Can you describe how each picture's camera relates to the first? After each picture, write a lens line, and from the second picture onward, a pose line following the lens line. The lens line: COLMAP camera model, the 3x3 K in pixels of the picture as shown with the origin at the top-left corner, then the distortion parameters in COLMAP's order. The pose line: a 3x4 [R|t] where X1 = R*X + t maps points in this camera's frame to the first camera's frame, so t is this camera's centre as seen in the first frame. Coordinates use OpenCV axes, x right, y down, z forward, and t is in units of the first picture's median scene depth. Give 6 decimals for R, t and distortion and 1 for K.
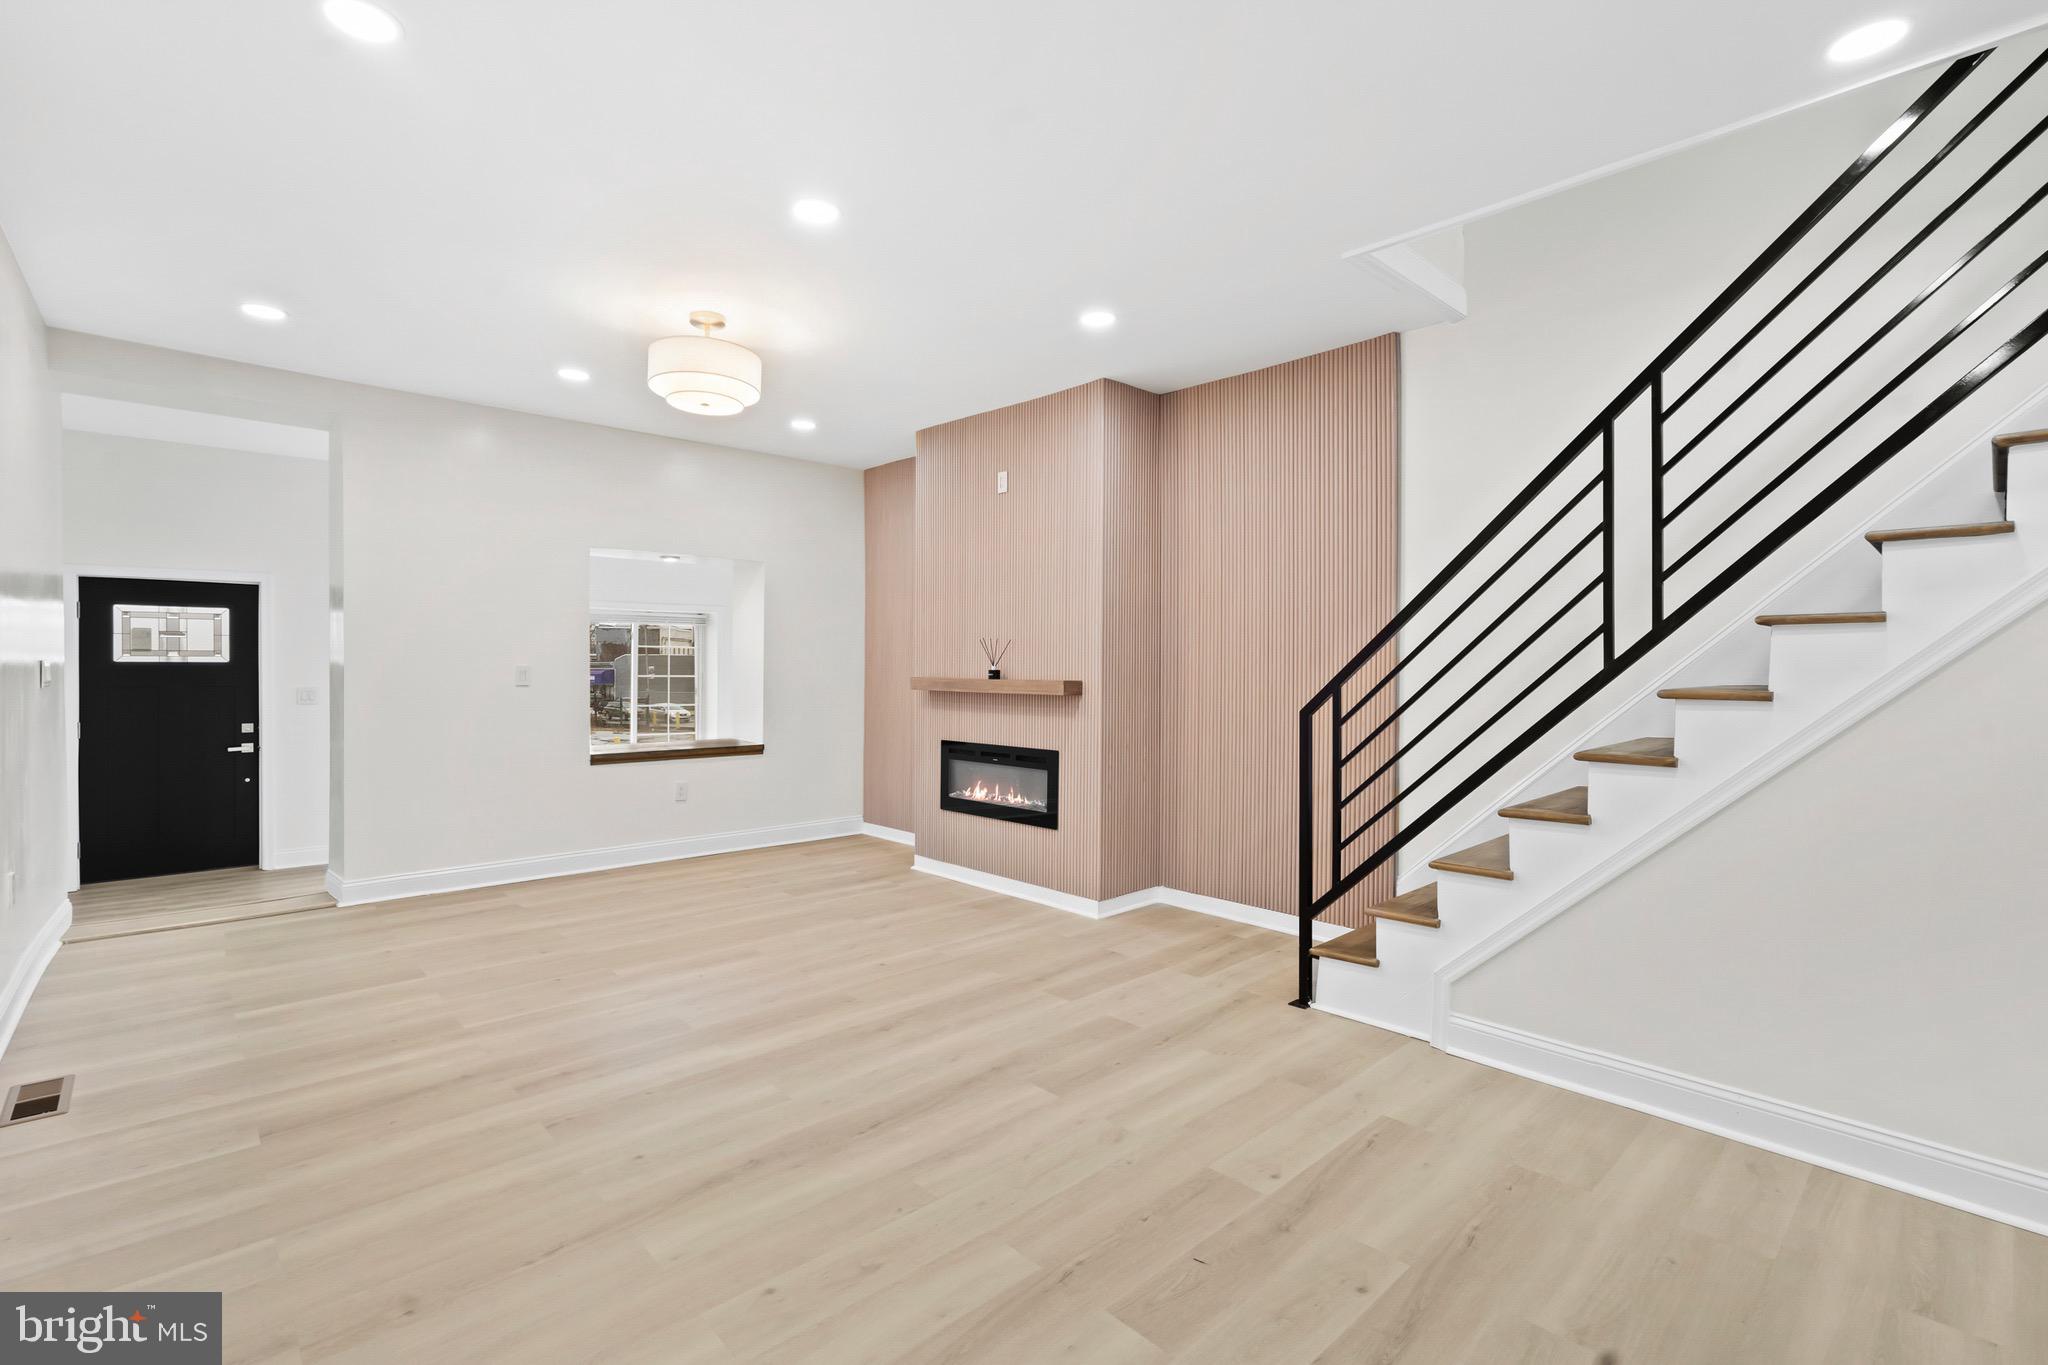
lens RADIAL K [[927.0, 0, 1020.2], [0, 927.0, 676.9], [0, 0, 1]] dist [-0.003797, 0.001243]
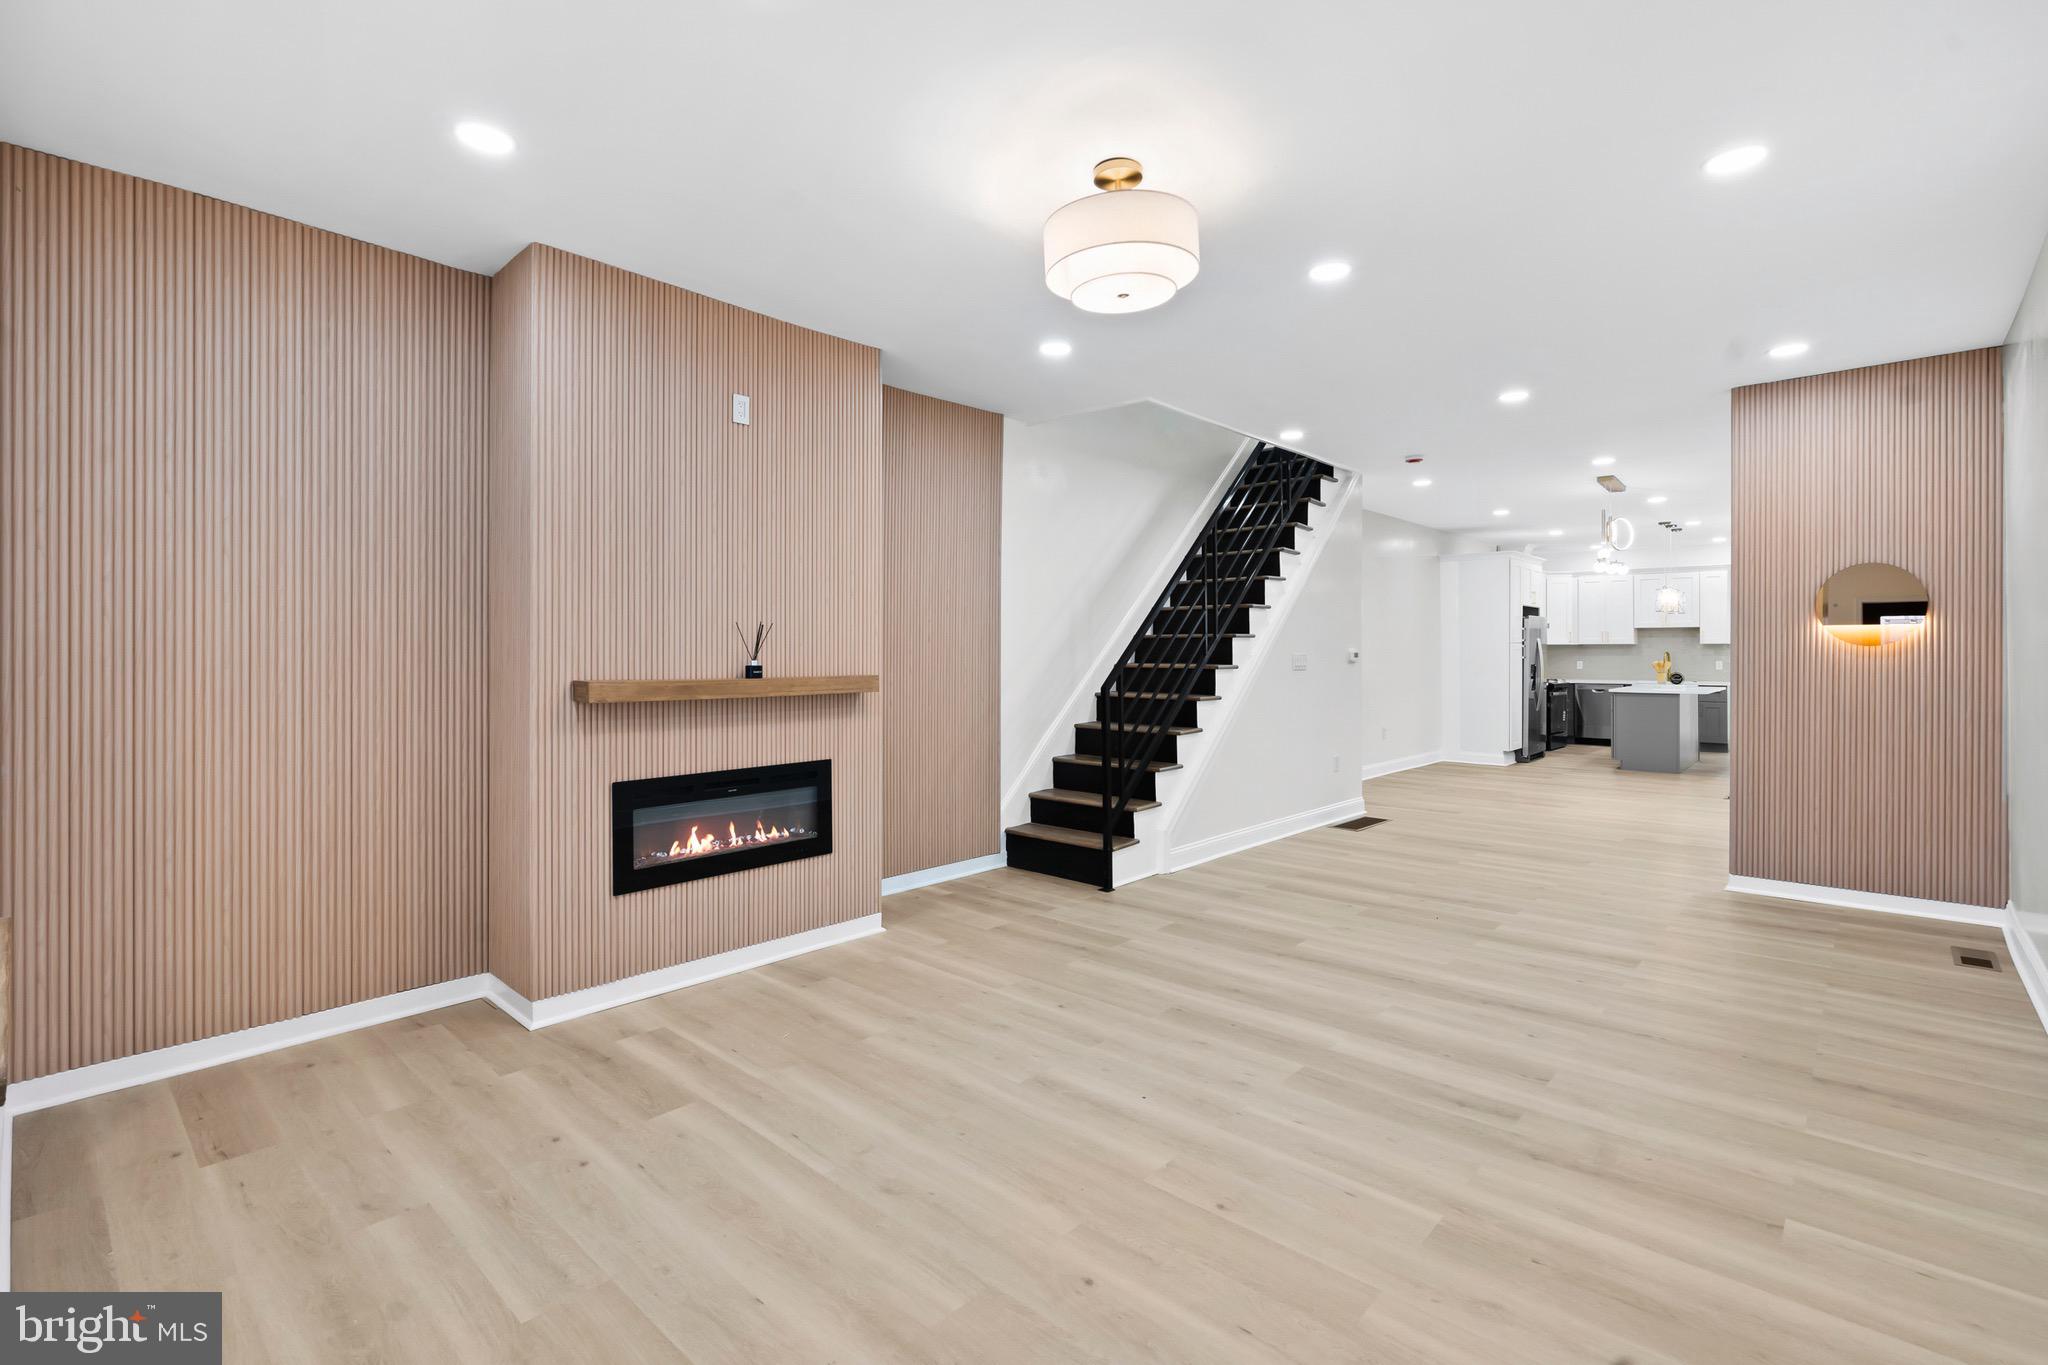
lens RADIAL K [[937.9, 0, 1017.4], [0, 937.9, 651.3], [0, 0, 1]] dist [-0.003106, 0.000273]
pose [[-0.077471, -0.003458, 0.996989, -1.033918], [0.012692, 0.999910, 0.004454, -0.025583], [-0.996914, 0.012999, -0.077420, 1.122928]]
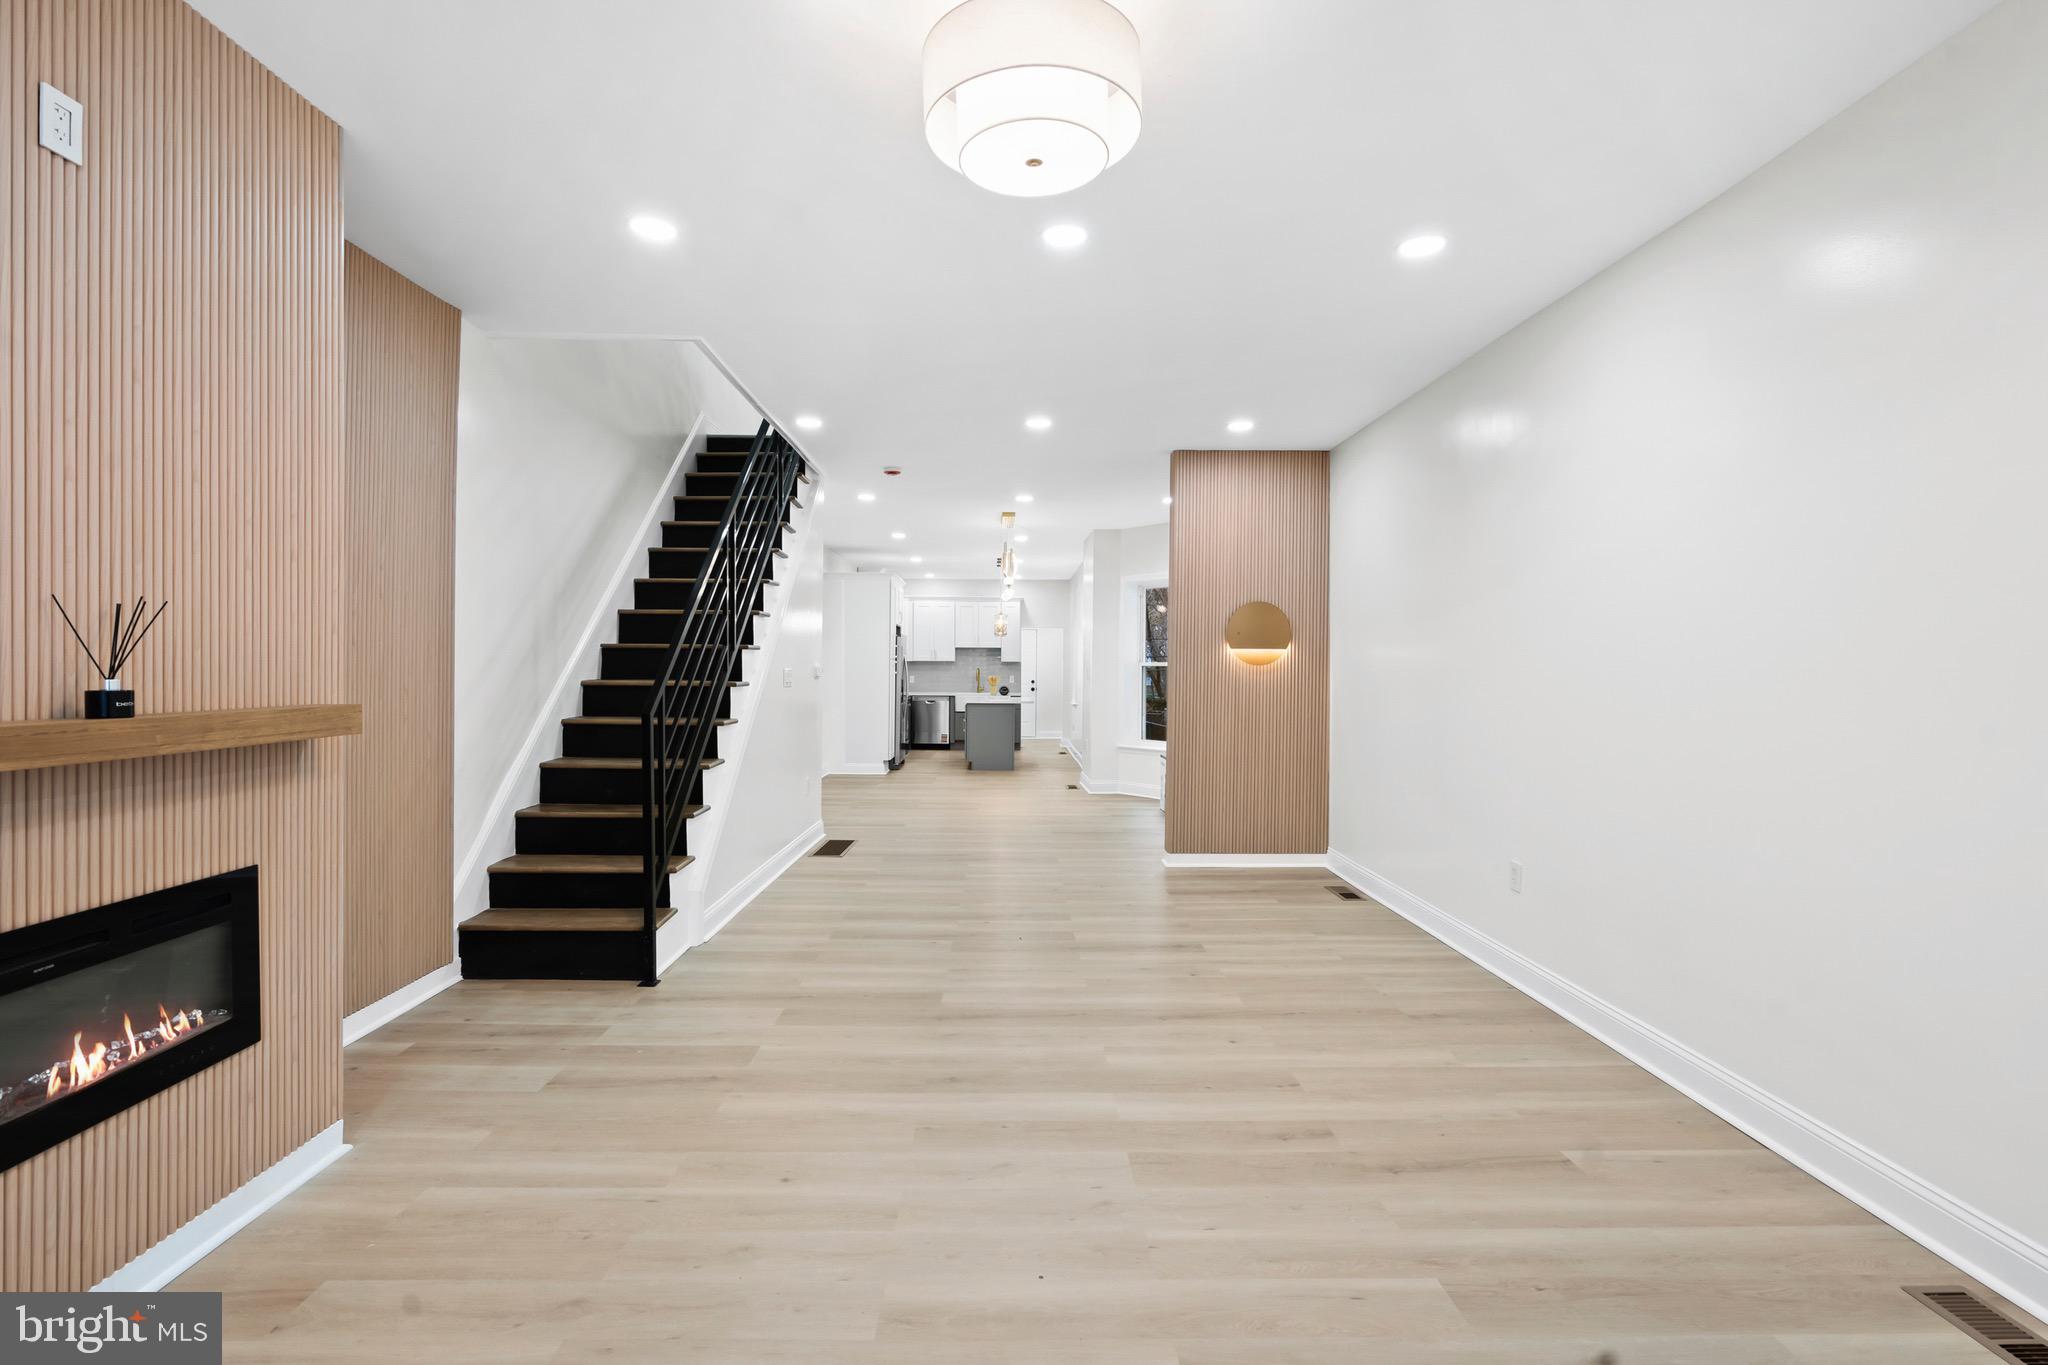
lens RADIAL K [[927.0, 0, 1020.2], [0, 927.0, 676.9], [0, 0, 1]] dist [-0.003797, 0.001243]
pose [[-0.743609, -0.015417, 0.668437, -0.664215], [-0.001385, 0.999768, 0.021517, -0.026299], [-0.668613, 0.015074, -0.743457, 1.359604]]
